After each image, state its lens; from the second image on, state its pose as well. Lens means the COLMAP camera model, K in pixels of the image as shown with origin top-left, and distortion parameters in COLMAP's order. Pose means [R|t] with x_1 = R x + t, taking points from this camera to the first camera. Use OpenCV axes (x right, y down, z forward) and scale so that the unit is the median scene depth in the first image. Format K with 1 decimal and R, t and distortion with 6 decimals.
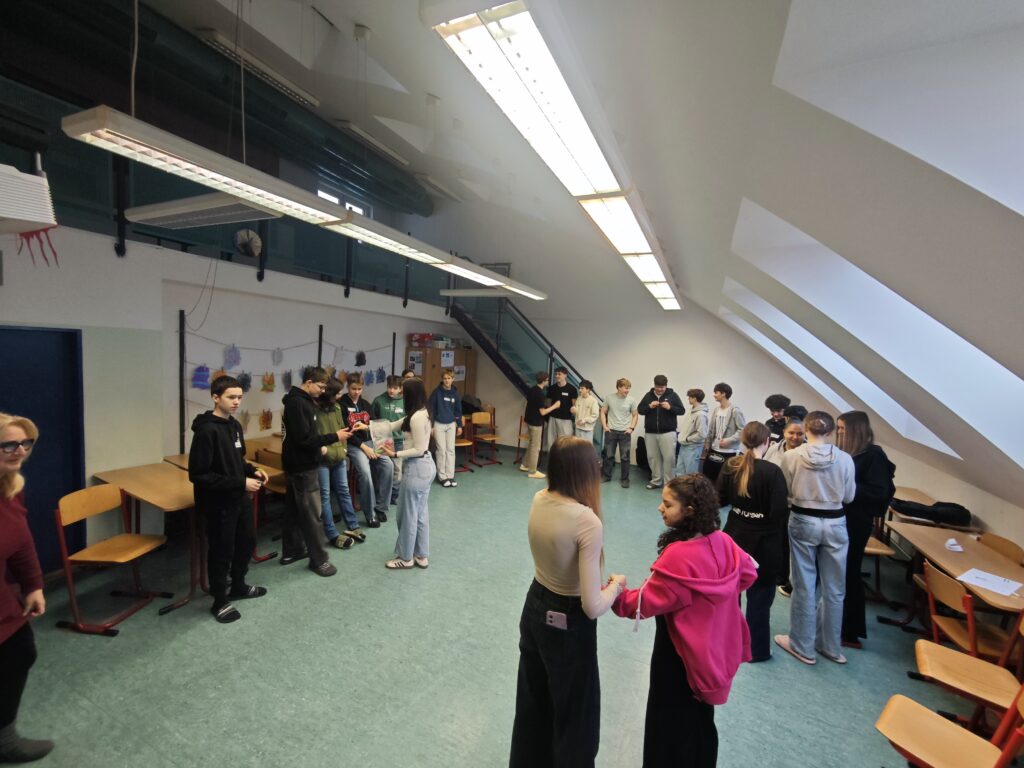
lens RADIAL K [[415.8, 0, 514.2], [0, 415.8, 385.4], [0, 0, 1]] dist [0.002987, 0.000621]
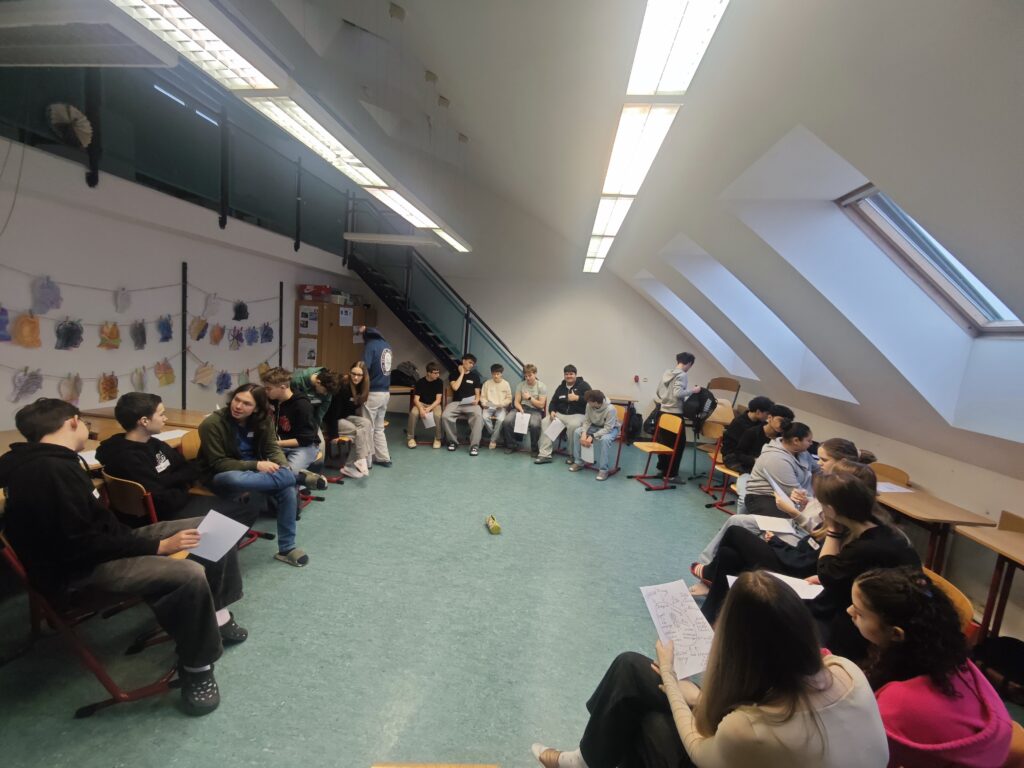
lens RADIAL K [[415.8, 0, 514.4], [0, 415.8, 383.6], [0, 0, 1]] dist [0.002987, 0.000621]
pose [[0.956136, -0.016367, 0.292466, -0.129647], [-0.003002, 0.997838, 0.065656, 0.026774], [-0.292908, -0.063654, 0.954019, 0.094638]]
